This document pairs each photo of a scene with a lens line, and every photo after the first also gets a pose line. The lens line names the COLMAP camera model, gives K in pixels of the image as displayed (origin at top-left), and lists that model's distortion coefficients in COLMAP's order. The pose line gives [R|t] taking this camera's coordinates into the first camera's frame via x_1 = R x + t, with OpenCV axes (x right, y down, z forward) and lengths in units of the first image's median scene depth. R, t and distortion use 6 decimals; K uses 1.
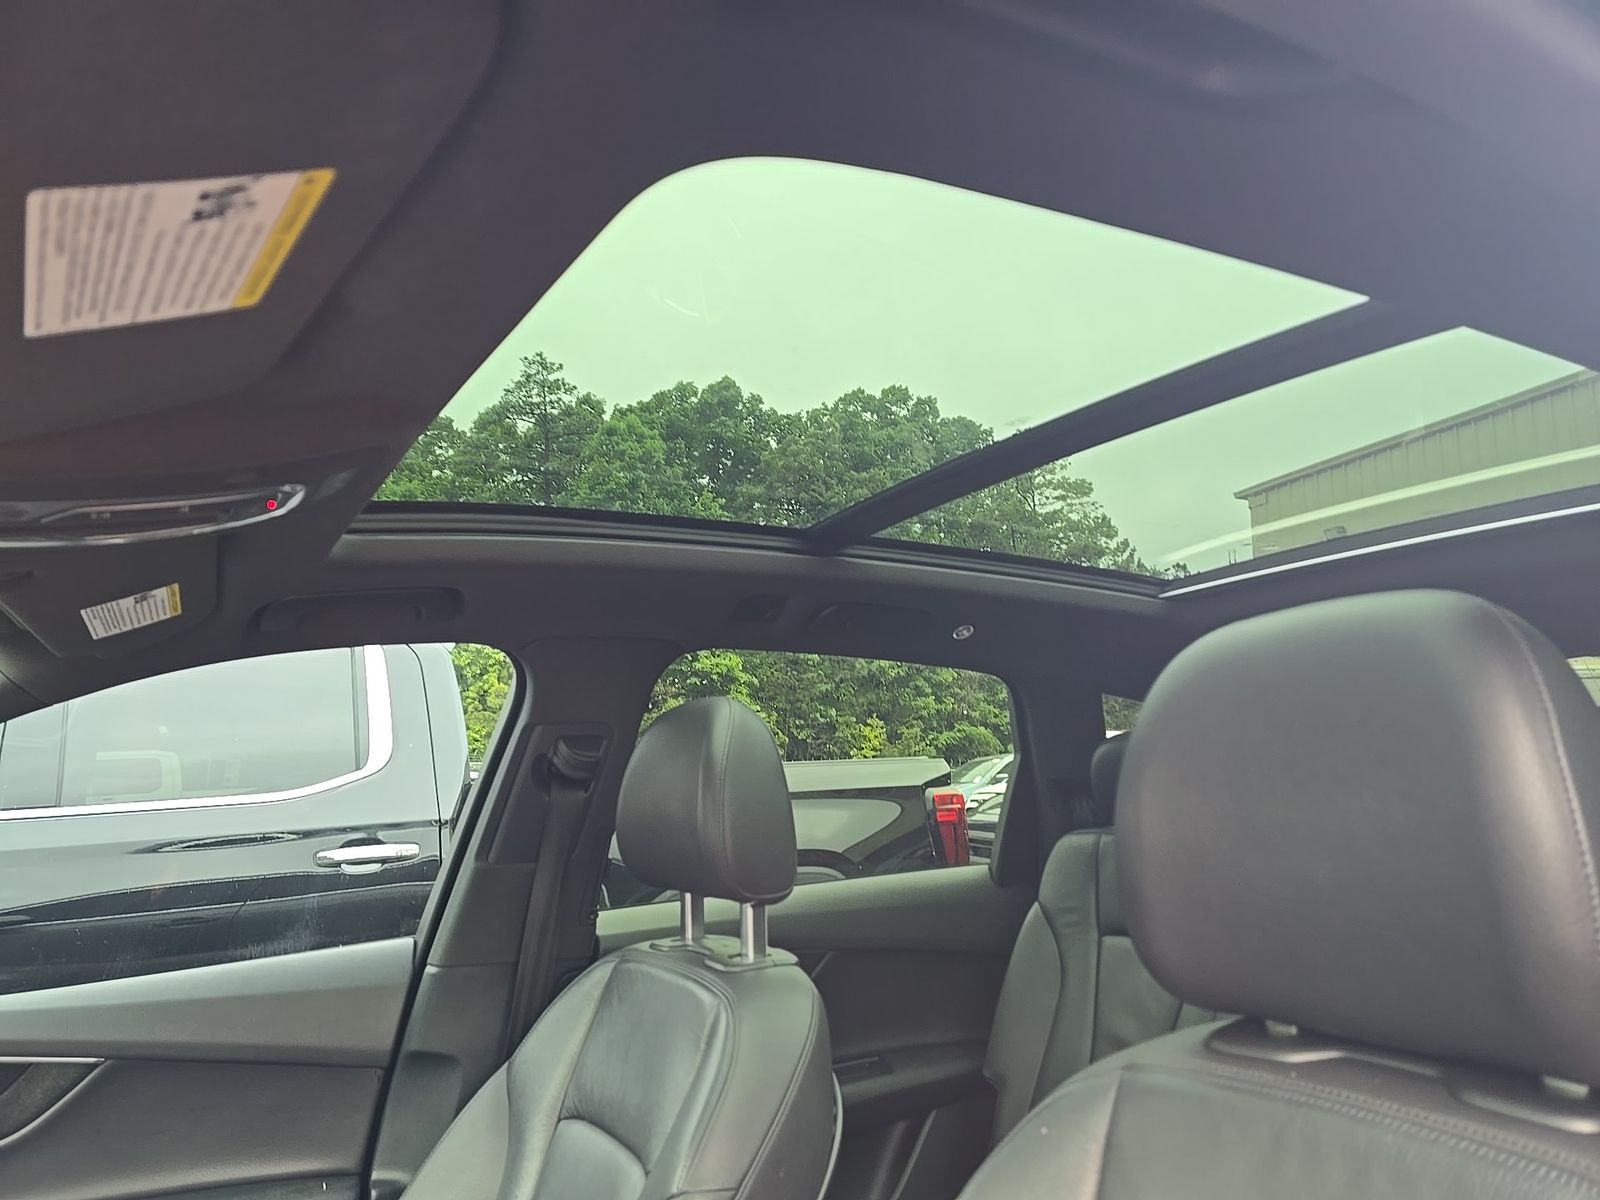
lens RADIAL K [[1080.4, 0, 802.8], [0, 1080.4, 616.5], [0, 0, 1]] dist [0.022725, -0.029889]
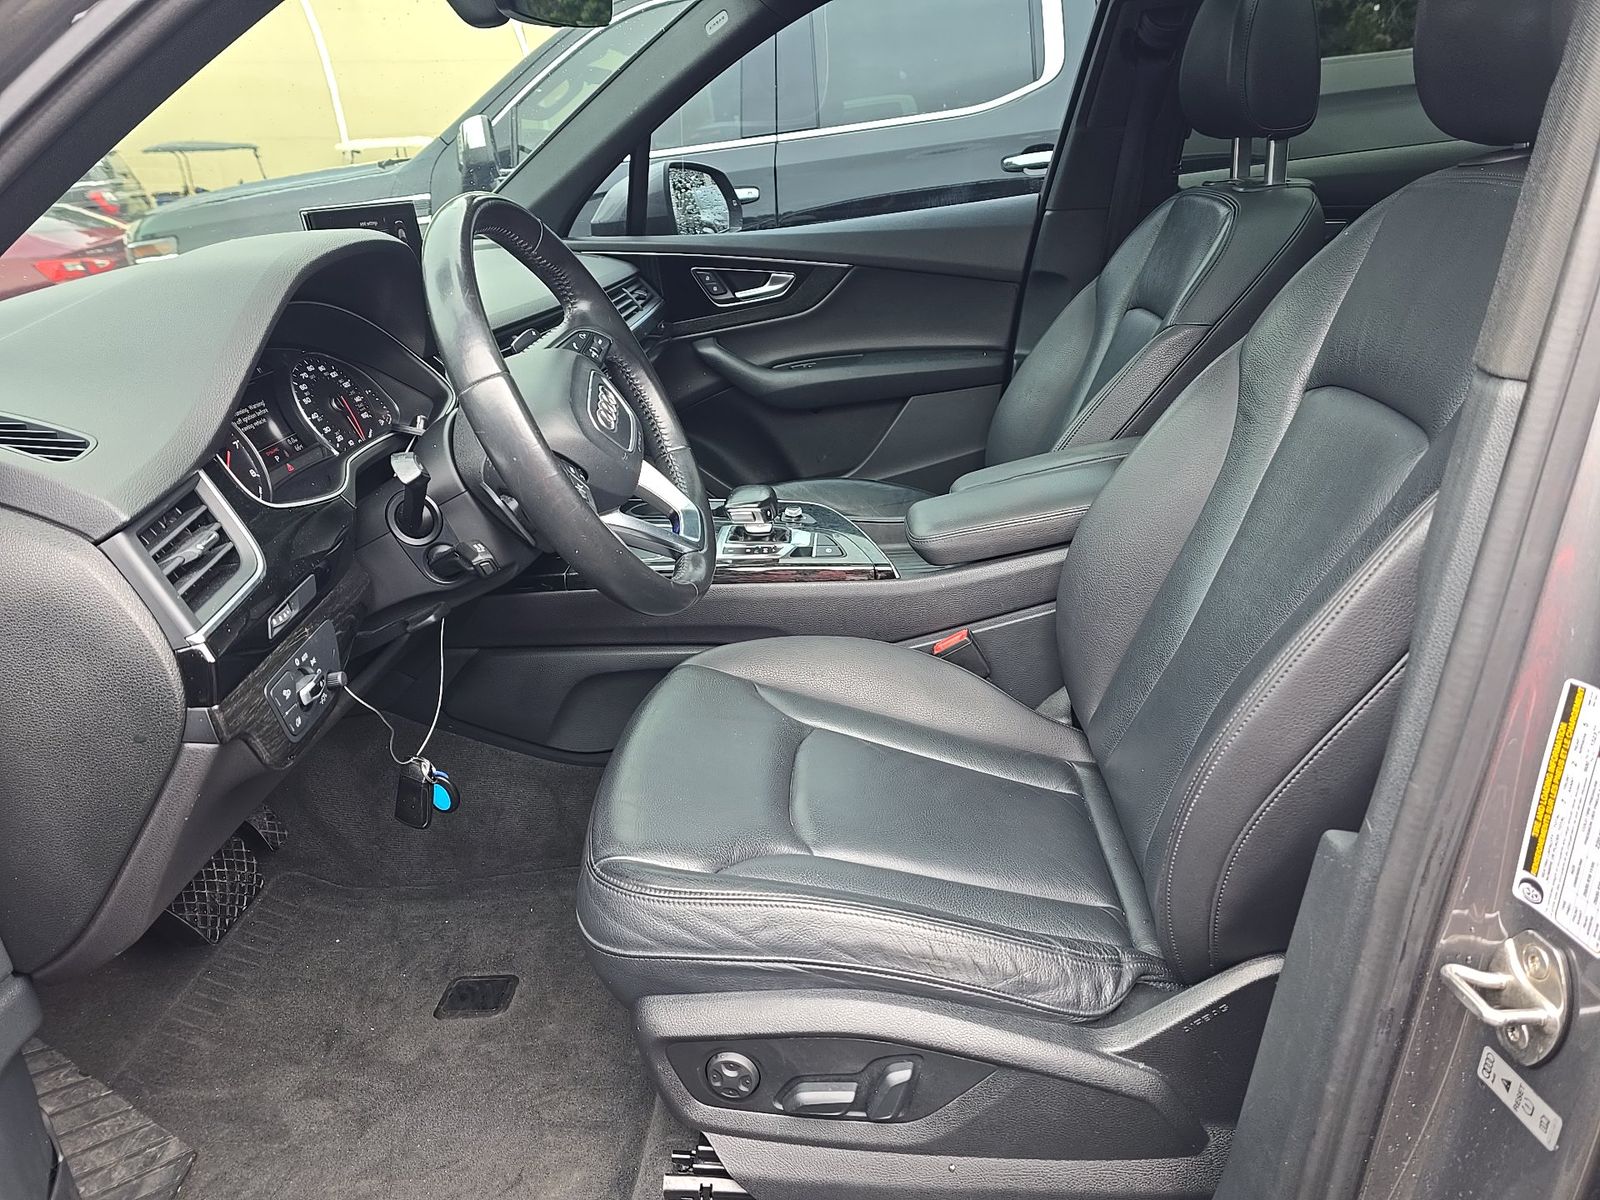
lens RADIAL K [[1080.4, 0, 788.2], [0, 1080.4, 608.1], [0, 0, 1]] dist [0.022725, -0.029889]
pose [[0.803560, 0.175135, -0.568875, 0.270836], [0.165666, 0.852163, 0.496359, 0.014155], [0.571704, -0.493098, 0.655751, -0.350352]]
